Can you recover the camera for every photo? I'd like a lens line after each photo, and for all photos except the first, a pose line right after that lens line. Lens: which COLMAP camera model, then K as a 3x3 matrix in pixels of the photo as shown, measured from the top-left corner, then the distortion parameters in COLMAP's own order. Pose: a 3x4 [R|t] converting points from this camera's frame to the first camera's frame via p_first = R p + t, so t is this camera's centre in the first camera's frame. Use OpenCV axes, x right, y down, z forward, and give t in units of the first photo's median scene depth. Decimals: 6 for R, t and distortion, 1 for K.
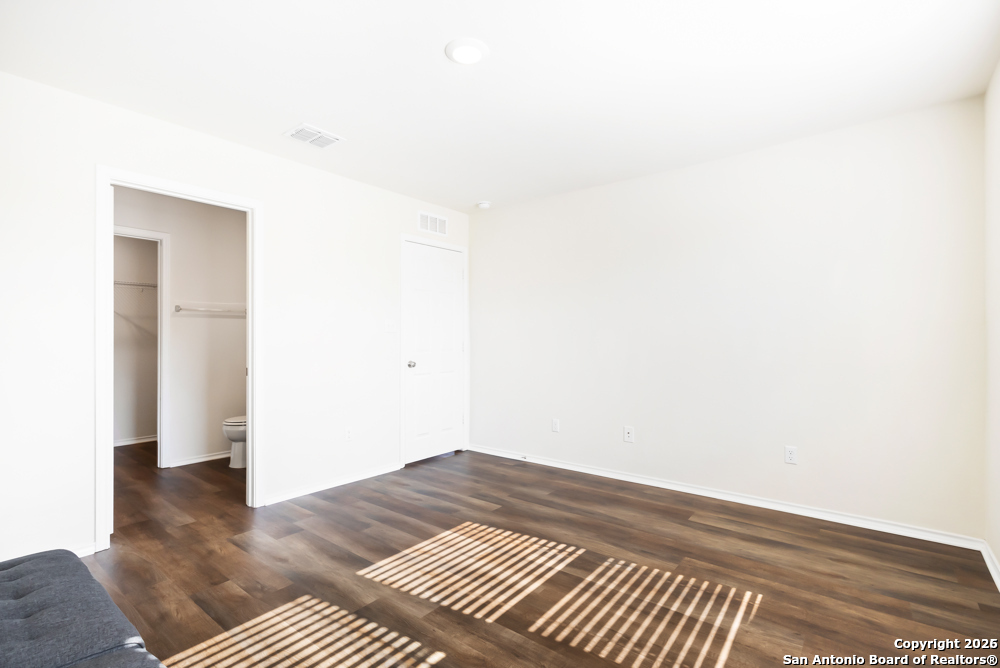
lens RADIAL K [[452.3, 0, 502.2], [0, 452.3, 337.9], [0, 0, 1]] dist [-0.001790, -0.000318]
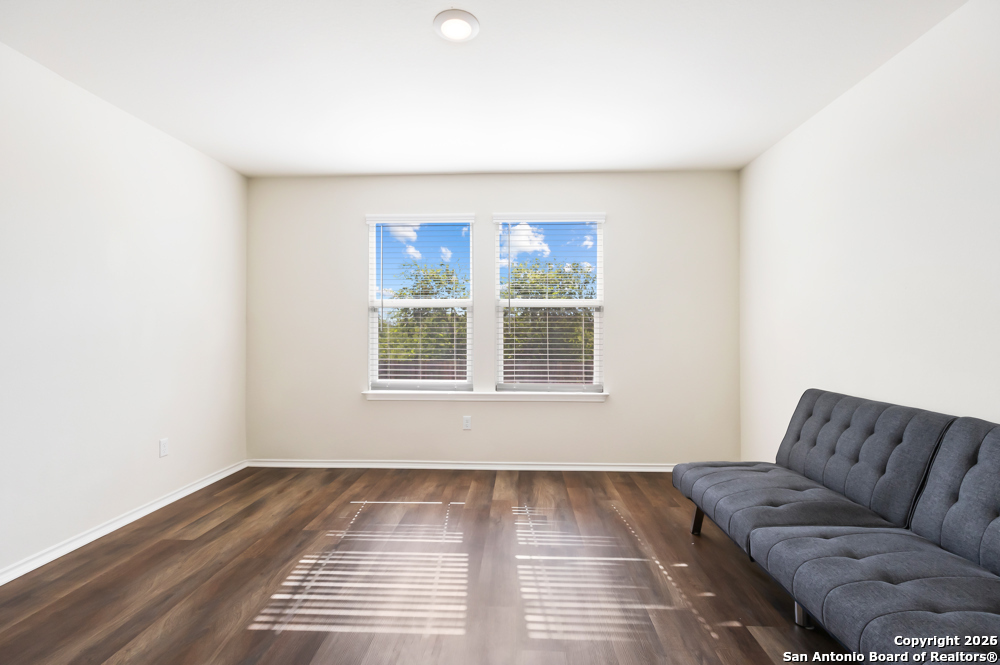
lens RADIAL K [[452.3, 0, 502.2], [0, 452.3, 336.4], [0, 0, 1]] dist [-0.001790, -0.000318]
pose [[-0.581548, 0.001525, 0.813511, -0.843539], [-0.002898, 0.999988, -0.003946, 0.030071], [-0.813507, -0.004652, -0.581536, 1.400461]]
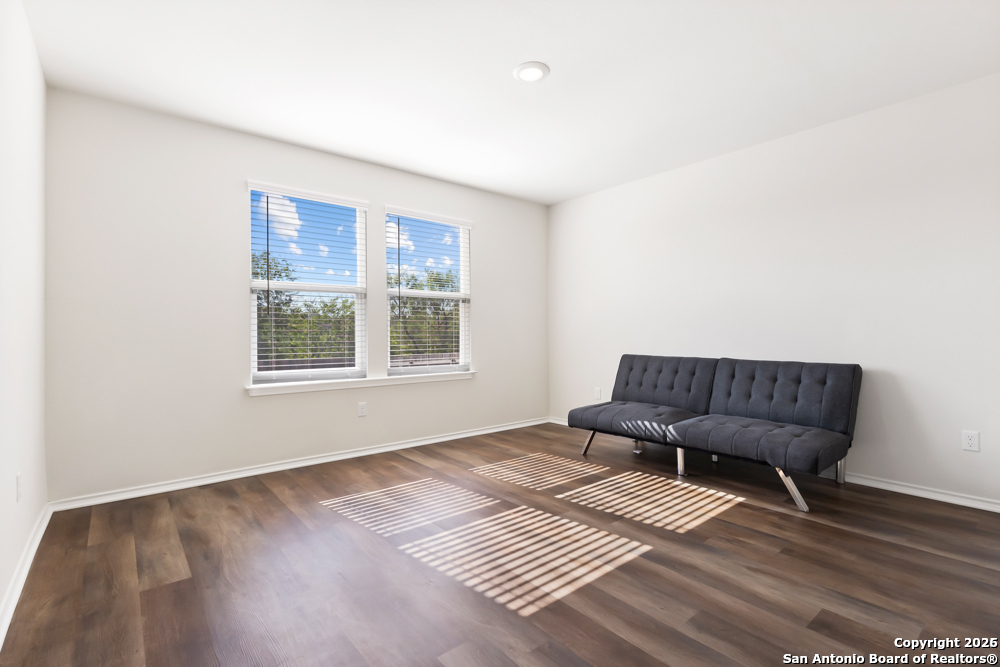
lens RADIAL K [[467.3, 0, 500.0], [0, 467.3, 333.5], [0, 0, 1]] dist [0.000956, 0.001742]
pose [[-0.976903, 0.006689, 0.213580, -0.237153], [0.006200, 0.999976, -0.002955, 0.074128], [-0.213595, -0.001563, -0.976921, 2.153911]]
